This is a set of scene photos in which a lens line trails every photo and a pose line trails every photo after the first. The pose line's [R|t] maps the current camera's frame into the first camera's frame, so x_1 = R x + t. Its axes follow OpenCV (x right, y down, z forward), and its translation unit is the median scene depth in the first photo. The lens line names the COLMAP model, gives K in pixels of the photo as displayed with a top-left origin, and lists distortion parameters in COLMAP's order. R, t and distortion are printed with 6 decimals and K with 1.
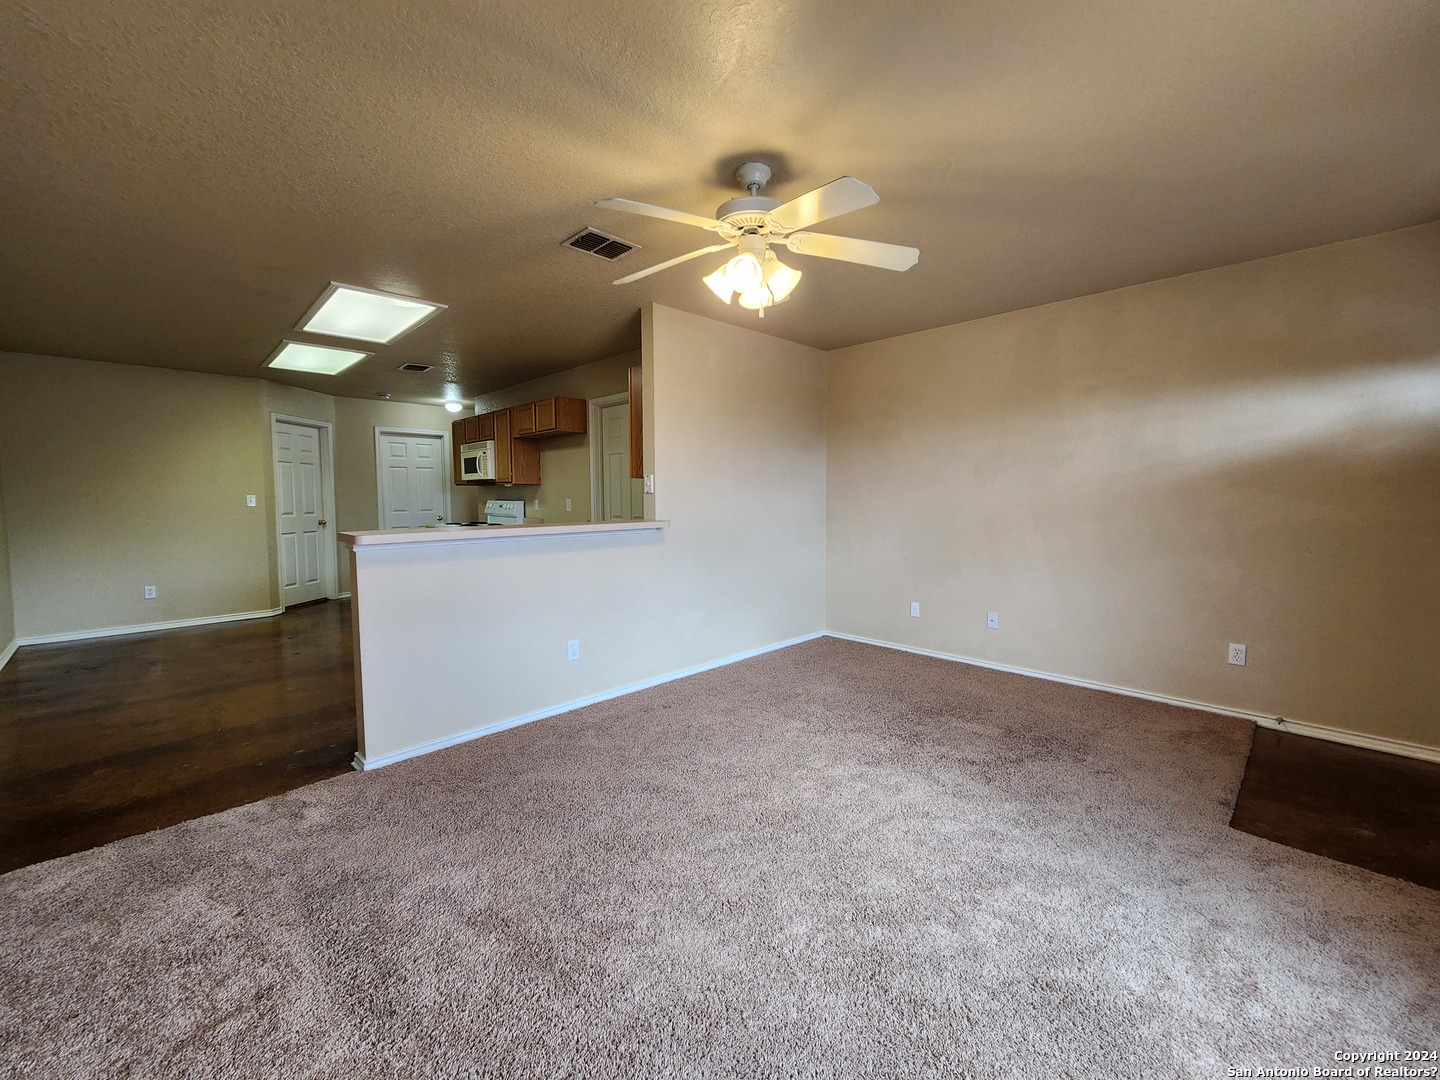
lens RADIAL K [[590.3, 0, 733.0], [0, 590.3, 535.6], [0, 0, 1]] dist [0.012551, -0.004768]
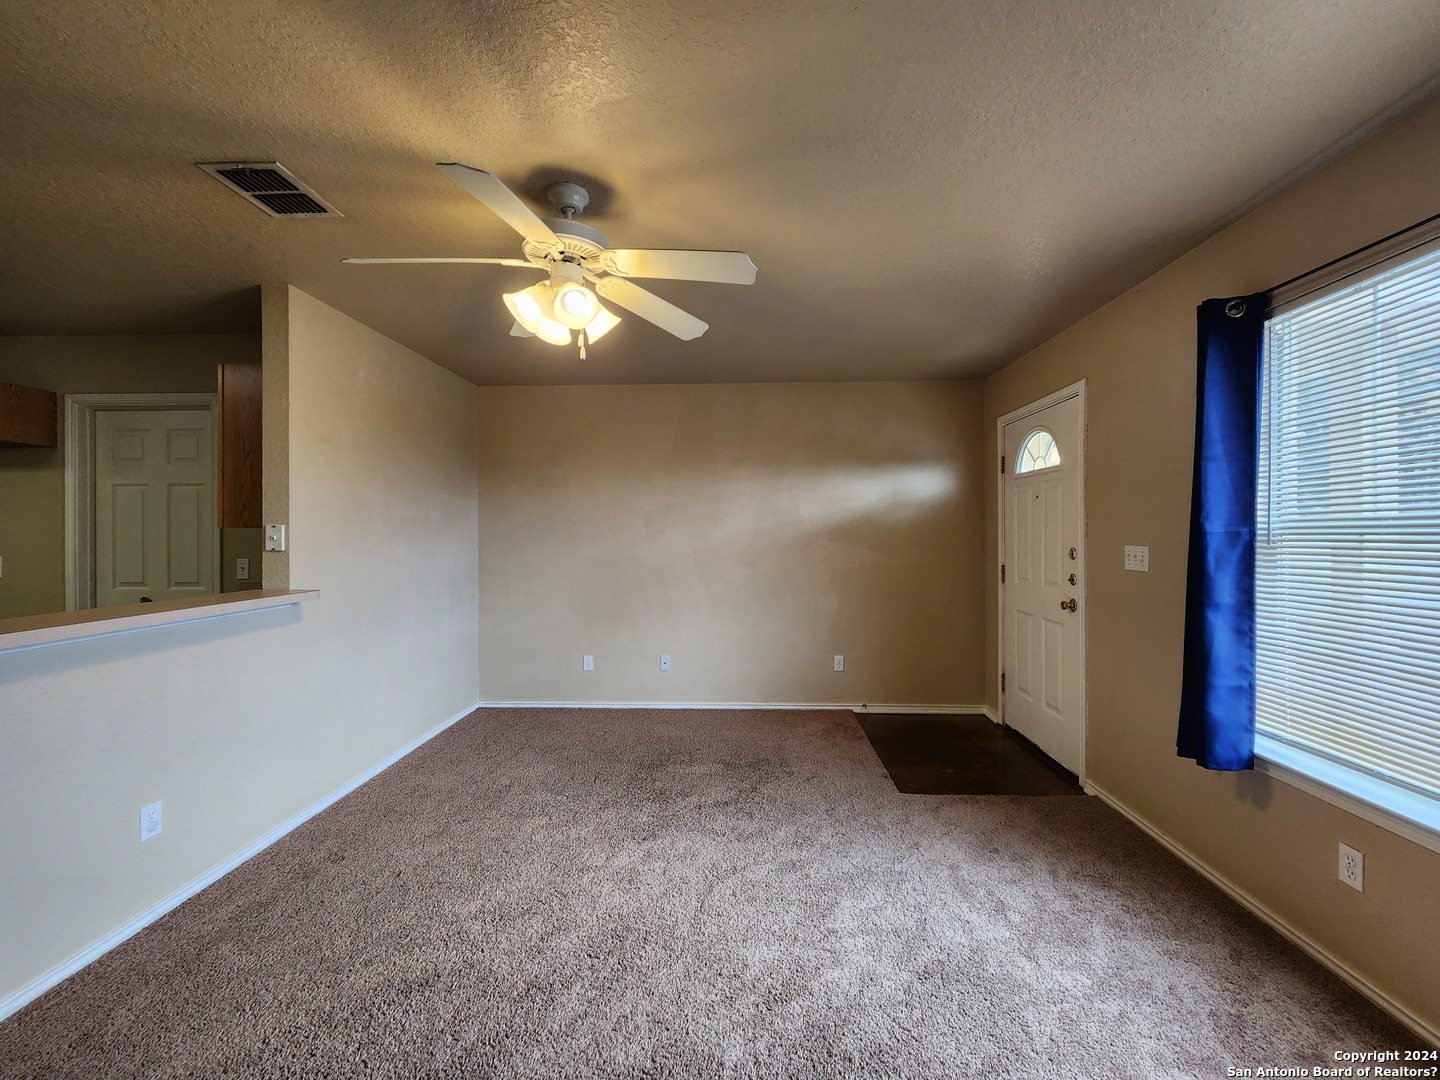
lens RADIAL K [[590.3, 0, 733.0], [0, 590.3, 535.6], [0, 0, 1]] dist [0.012551, -0.004768]
pose [[0.730202, 0.000927, 0.683230, -0.287272], [0.045369, 0.997726, -0.049841, -0.039818], [-0.681723, 0.067392, 0.728500, 0.169166]]
